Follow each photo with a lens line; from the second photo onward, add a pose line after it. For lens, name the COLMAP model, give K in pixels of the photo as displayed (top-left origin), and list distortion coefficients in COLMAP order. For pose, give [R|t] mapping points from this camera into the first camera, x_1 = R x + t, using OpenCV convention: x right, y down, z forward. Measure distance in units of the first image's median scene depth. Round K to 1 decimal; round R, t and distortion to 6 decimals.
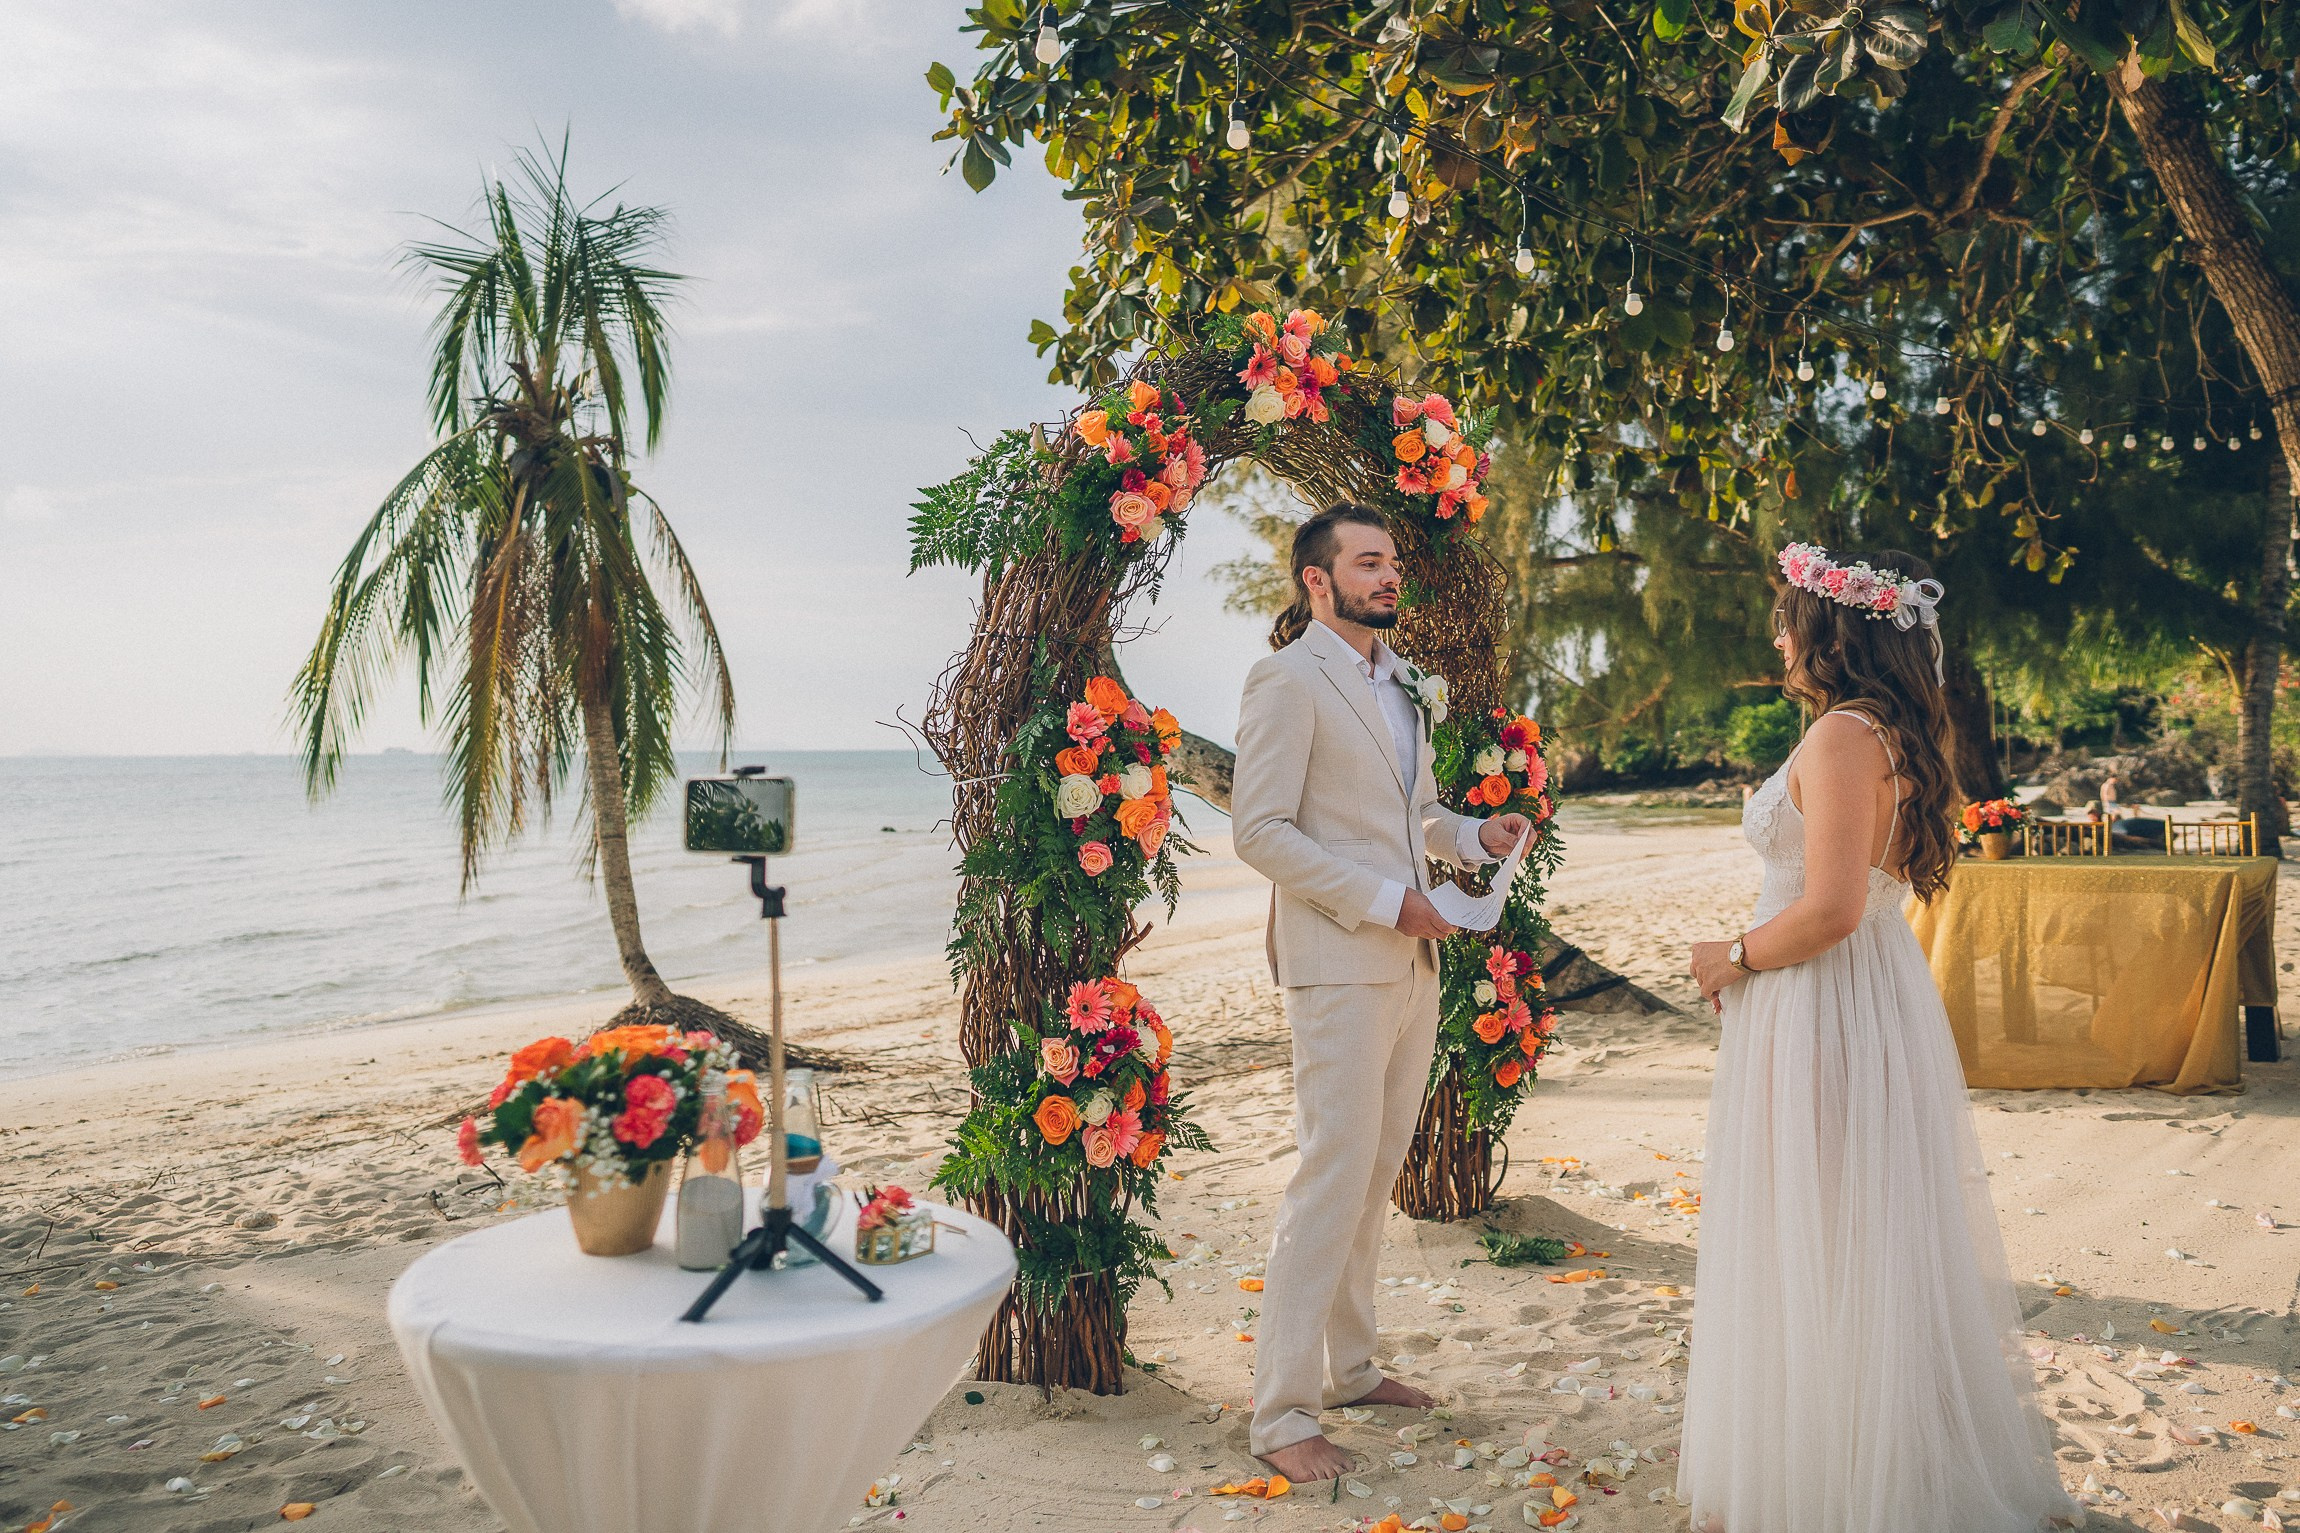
lens RADIAL K [[1745.0, 0, 1271.8], [0, 1745.0, 669.2], [0, 0, 1]] dist [0.000648, 0.001261]
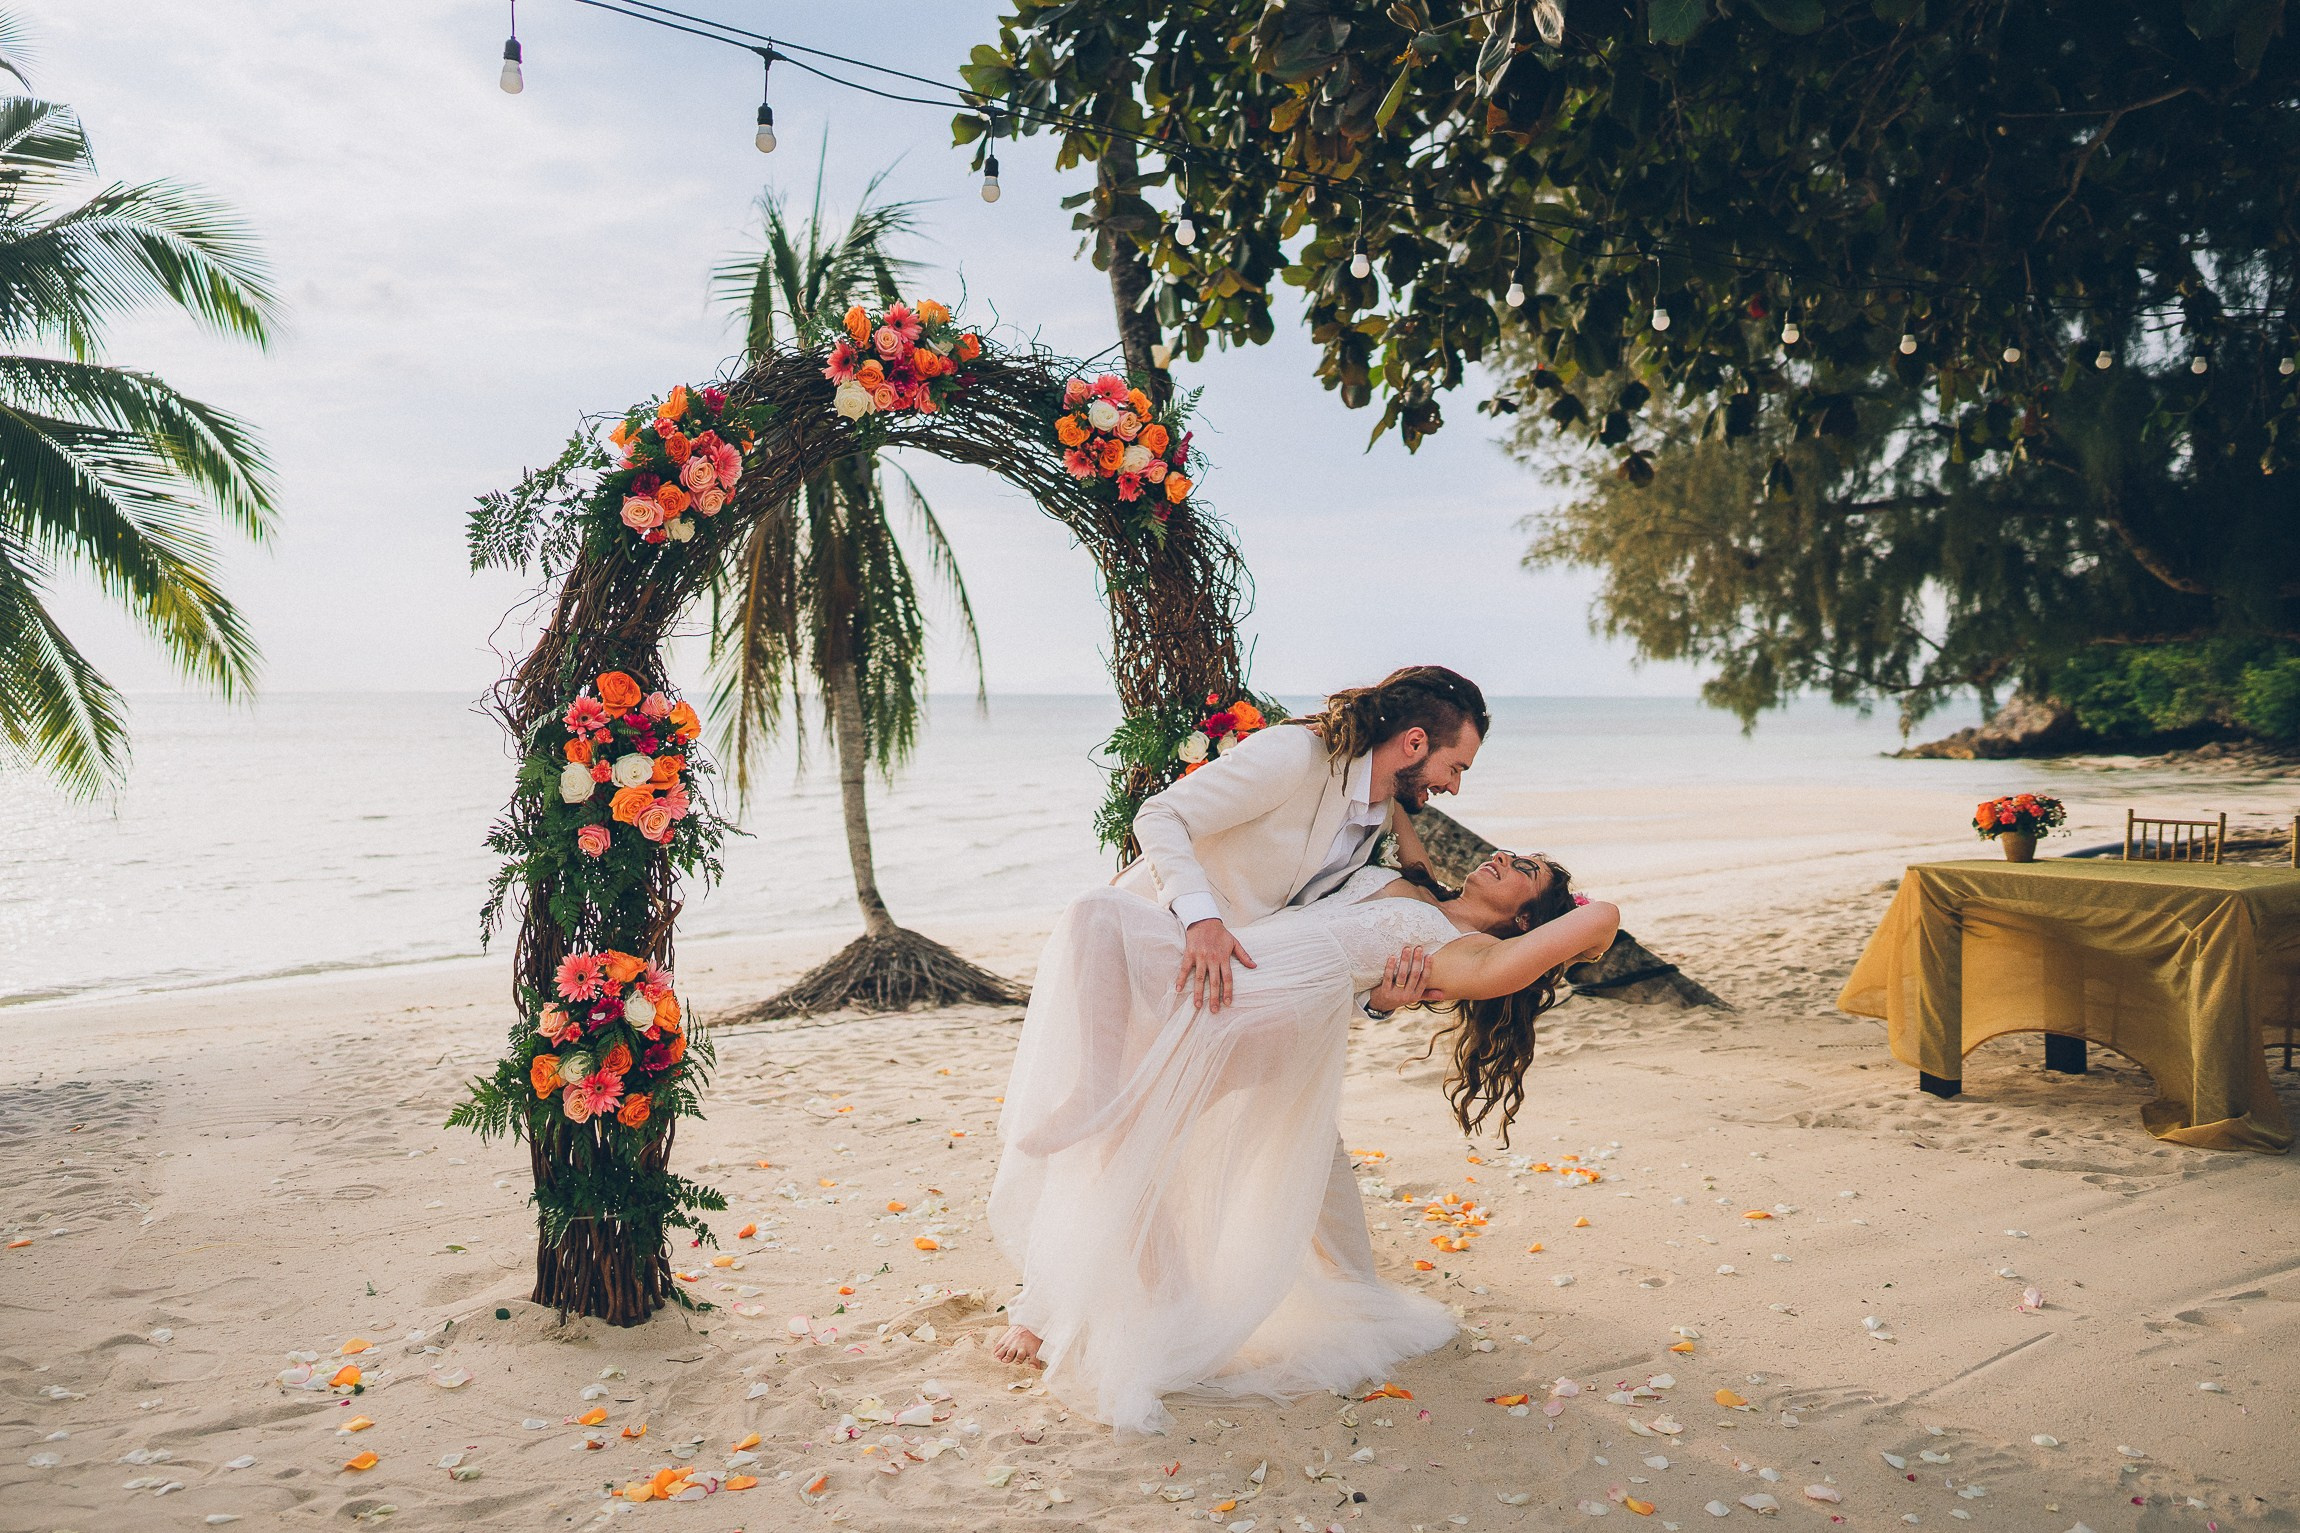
lens RADIAL K [[1727.2, 0, 1153.4], [0, 1727.2, 745.5], [0, 0, 1]] dist [-0.003073, 0.003584]
pose [[0.949111, 0.019949, -0.314309, 0.170434], [0.003229, 0.997323, 0.073051, -0.008263], [0.314925, -0.070348, 0.946506, 0.031070]]
